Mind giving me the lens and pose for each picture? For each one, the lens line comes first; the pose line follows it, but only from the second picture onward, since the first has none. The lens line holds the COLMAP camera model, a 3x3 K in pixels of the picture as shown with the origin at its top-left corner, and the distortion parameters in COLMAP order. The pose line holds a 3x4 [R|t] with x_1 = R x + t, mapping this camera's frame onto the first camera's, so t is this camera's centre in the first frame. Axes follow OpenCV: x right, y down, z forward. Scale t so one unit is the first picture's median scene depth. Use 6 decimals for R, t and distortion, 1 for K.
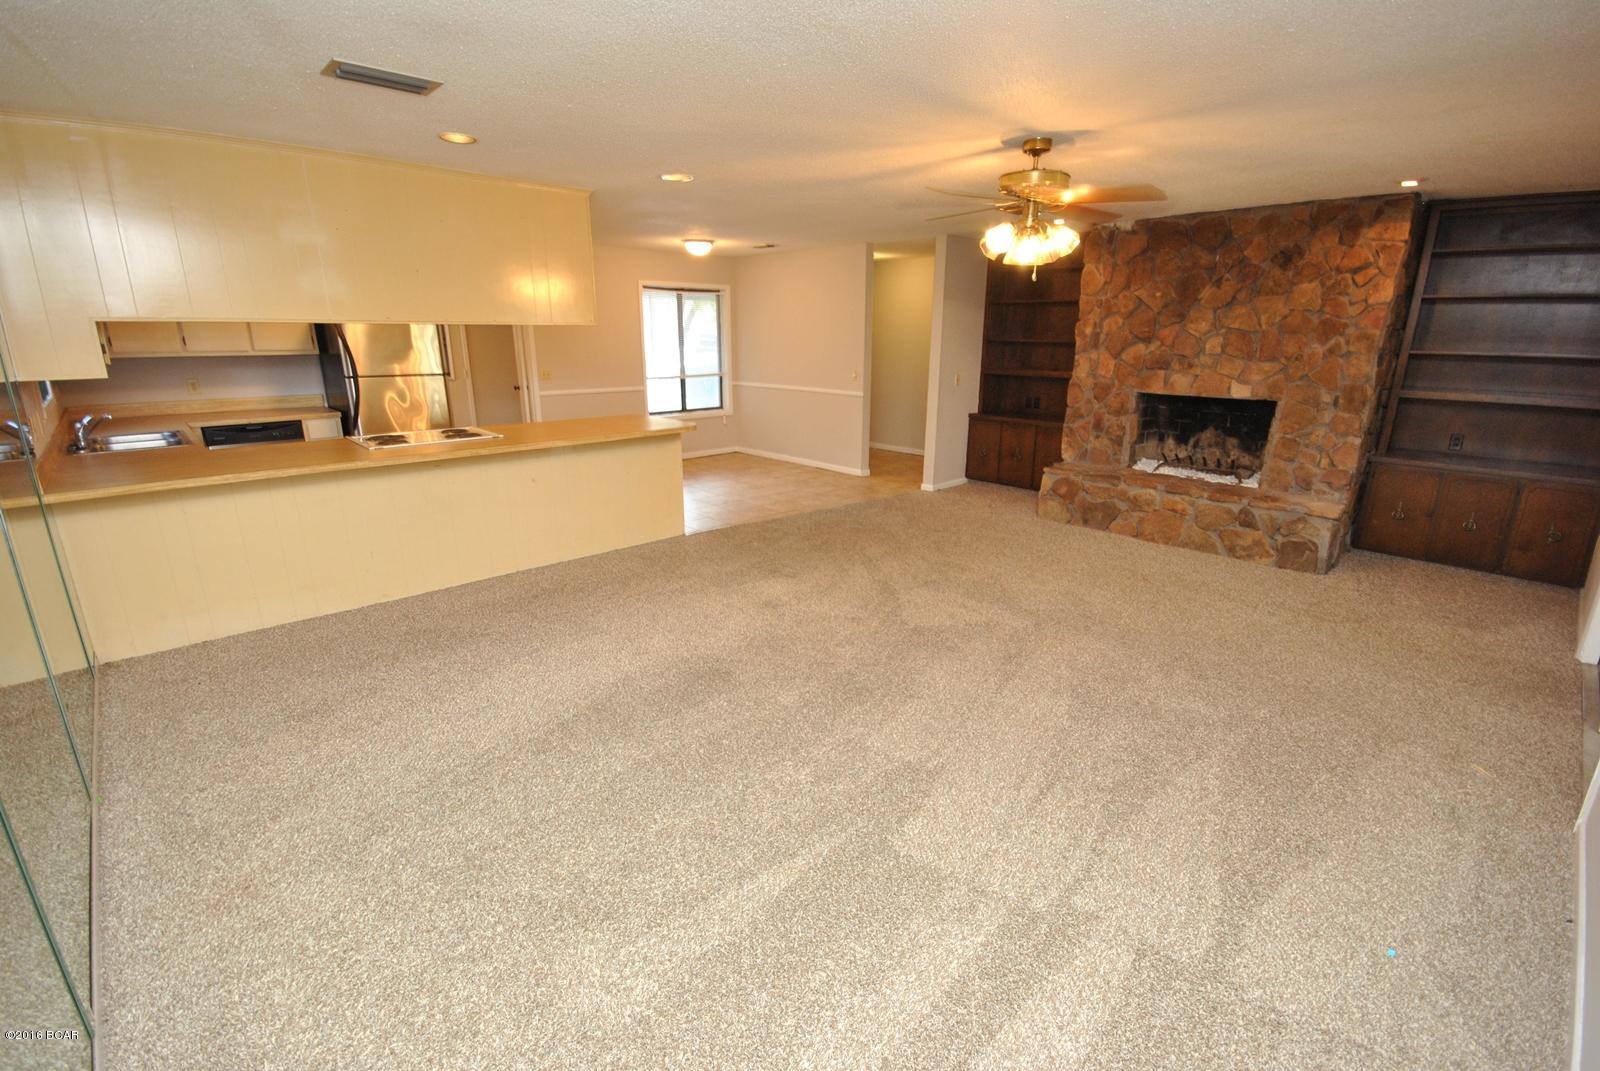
lens RADIAL K [[712.4, 0, 800.0], [0, 712.4, 535.5], [0, 0, 1]] dist [0.009581, -0.000030]
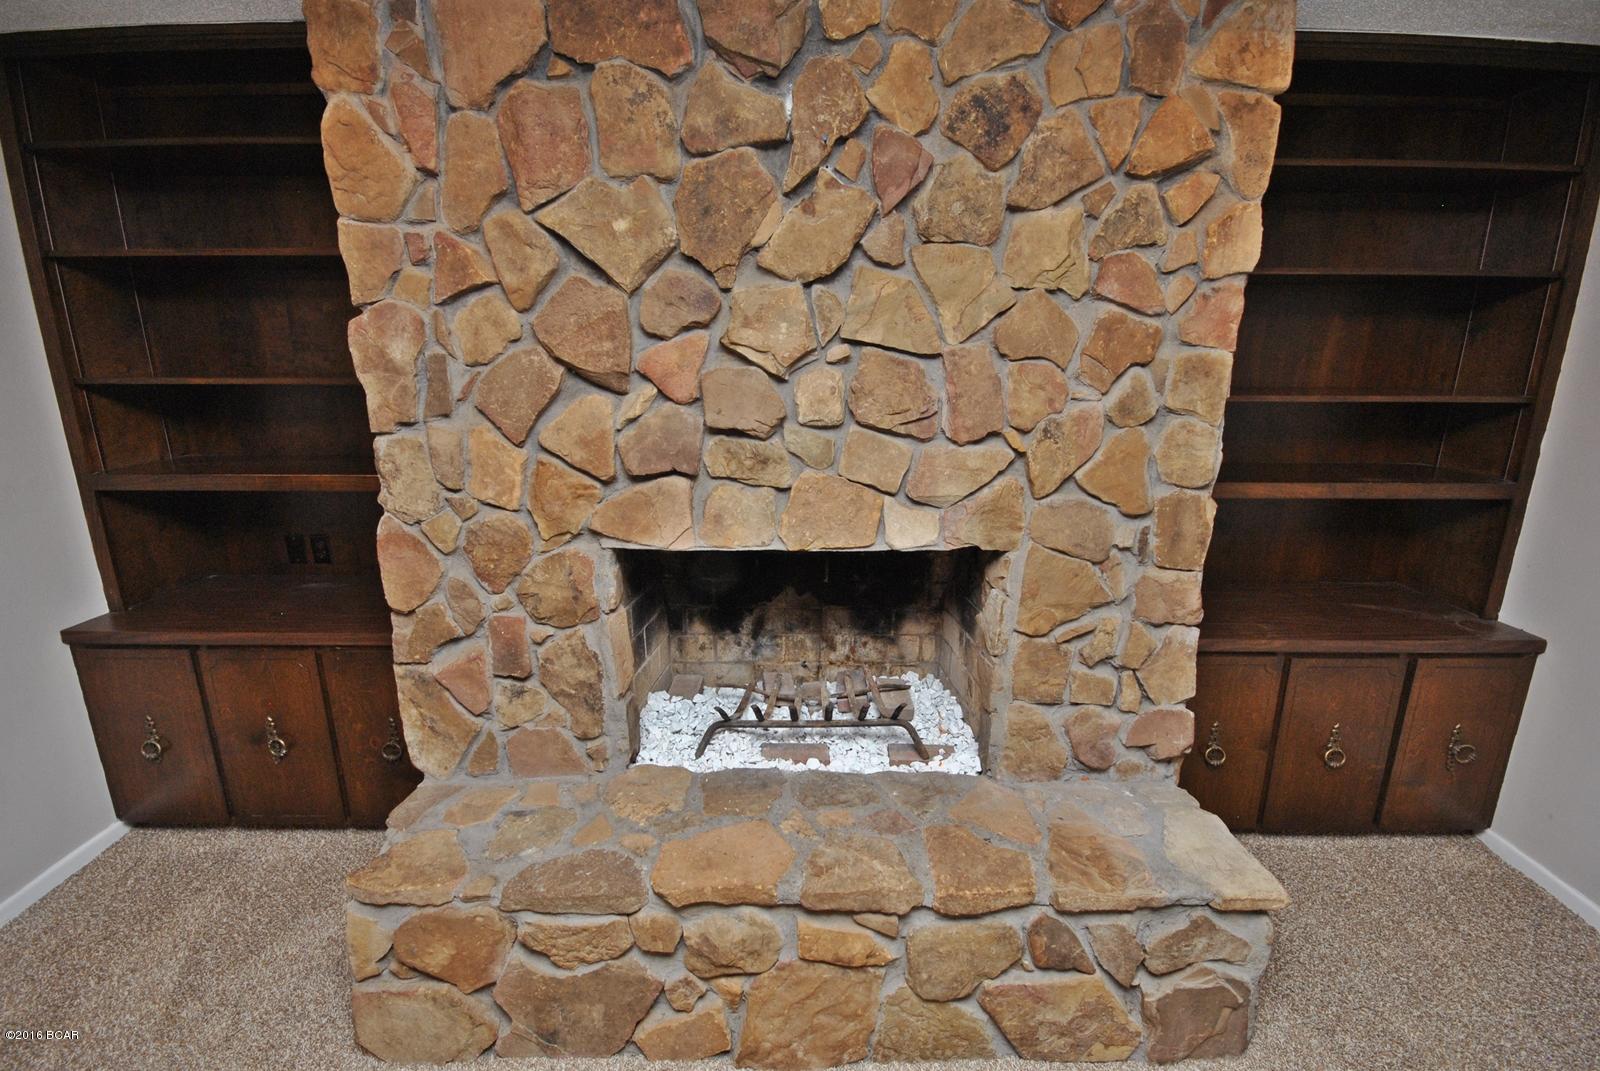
lens RADIAL K [[717.8, 0, 805.5], [0, 717.8, 534.8], [0, 0, 1]] dist [0.010914, -0.012324]
pose [[0.690673, -0.181266, 0.700081, 0.339069], [0.200501, 0.978123, 0.055451, -0.224149], [-0.694817, 0.102068, 0.711907, 0.781485]]
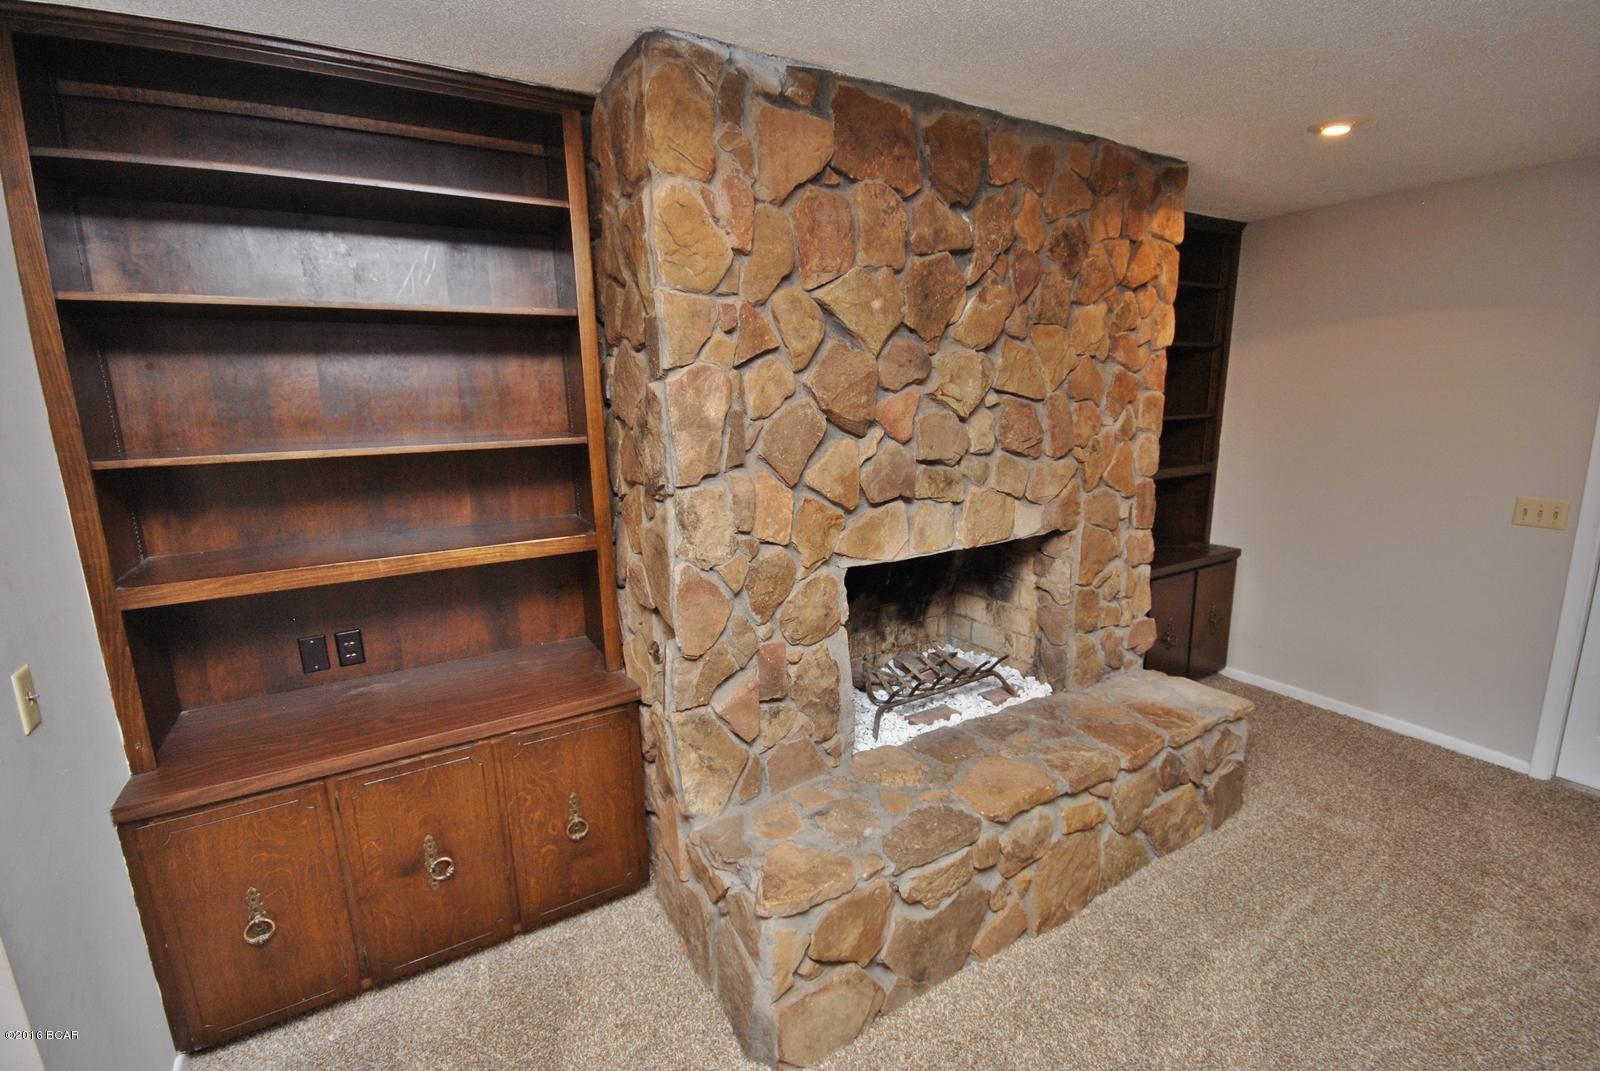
lens RADIAL K [[708.2, 0, 802.6], [0, 708.2, 534.6], [0, 0, 1]] dist [-0.000810, -0.000082]
pose [[0.220601, -0.203231, 0.953956, 0.133921], [0.291241, 0.947157, 0.134433, -0.295018], [-0.930867, 0.248175, 0.268133, 0.998507]]
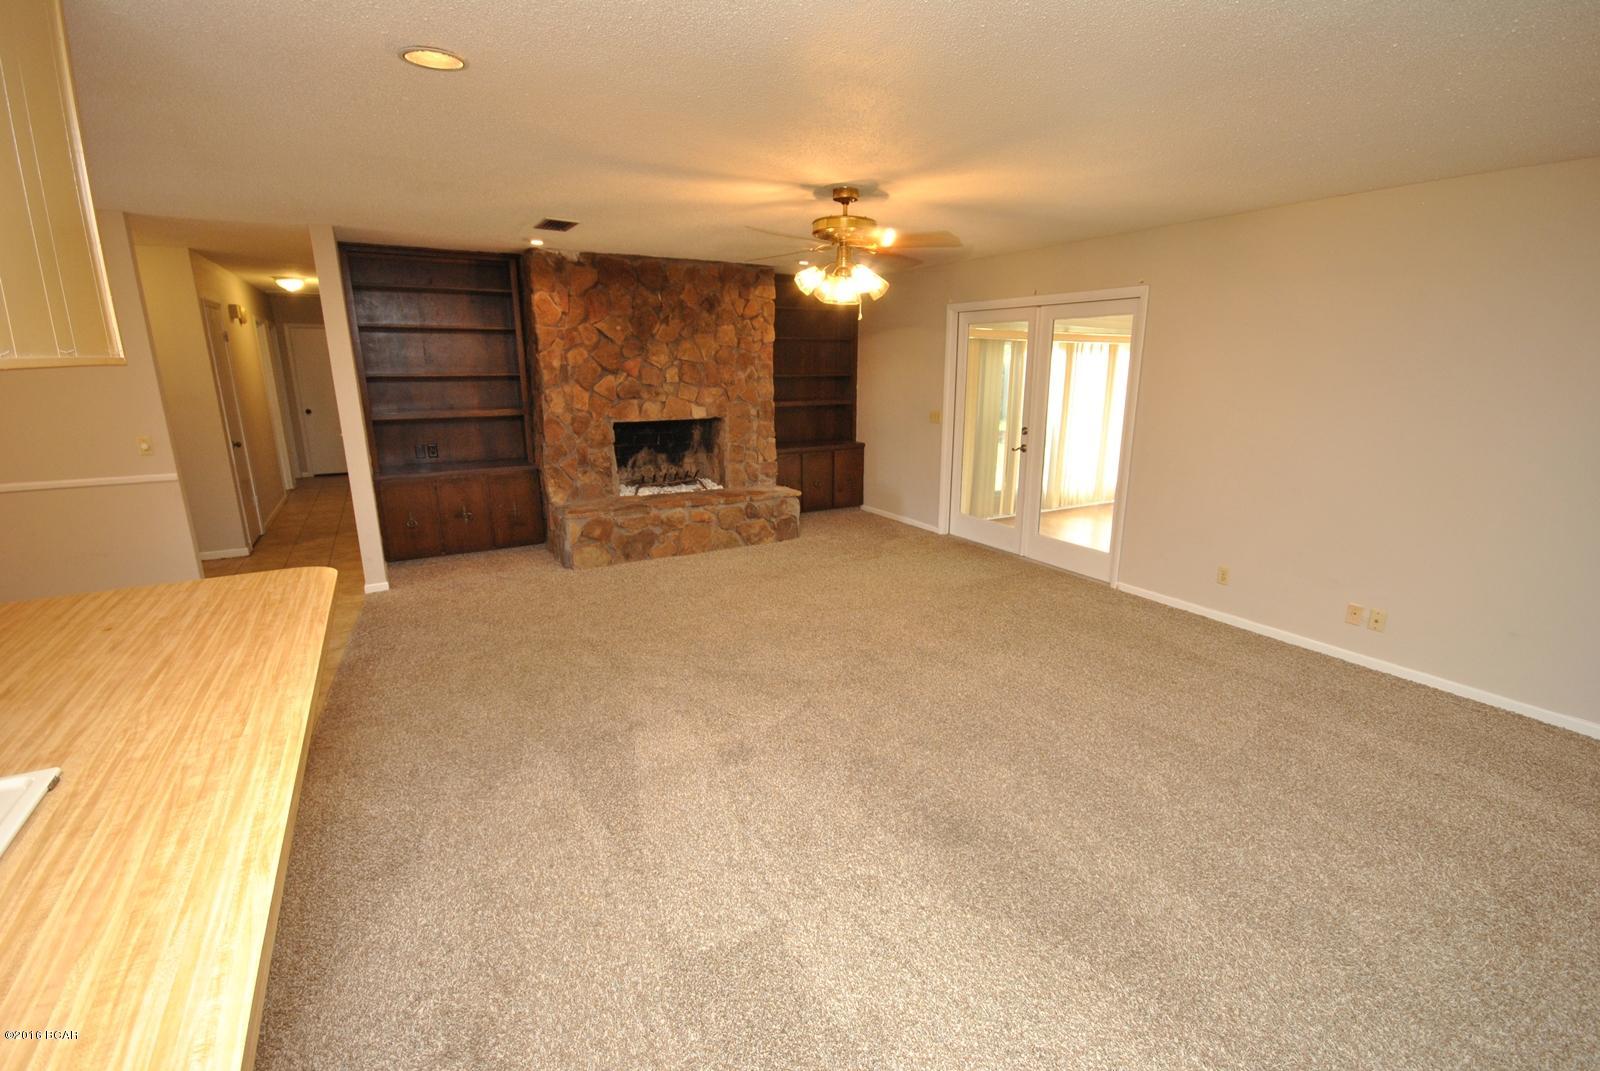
lens RADIAL K [[708.2, 0, 802.6], [0, 708.2, 534.6], [0, 0, 1]] dist [-0.000810, -0.000082]
pose [[0.232986, -0.239715, 0.942472, -0.491599], [0.272546, 0.946400, 0.173339, -0.164248], [-0.933507, 0.216482, 0.285831, 0.538555]]
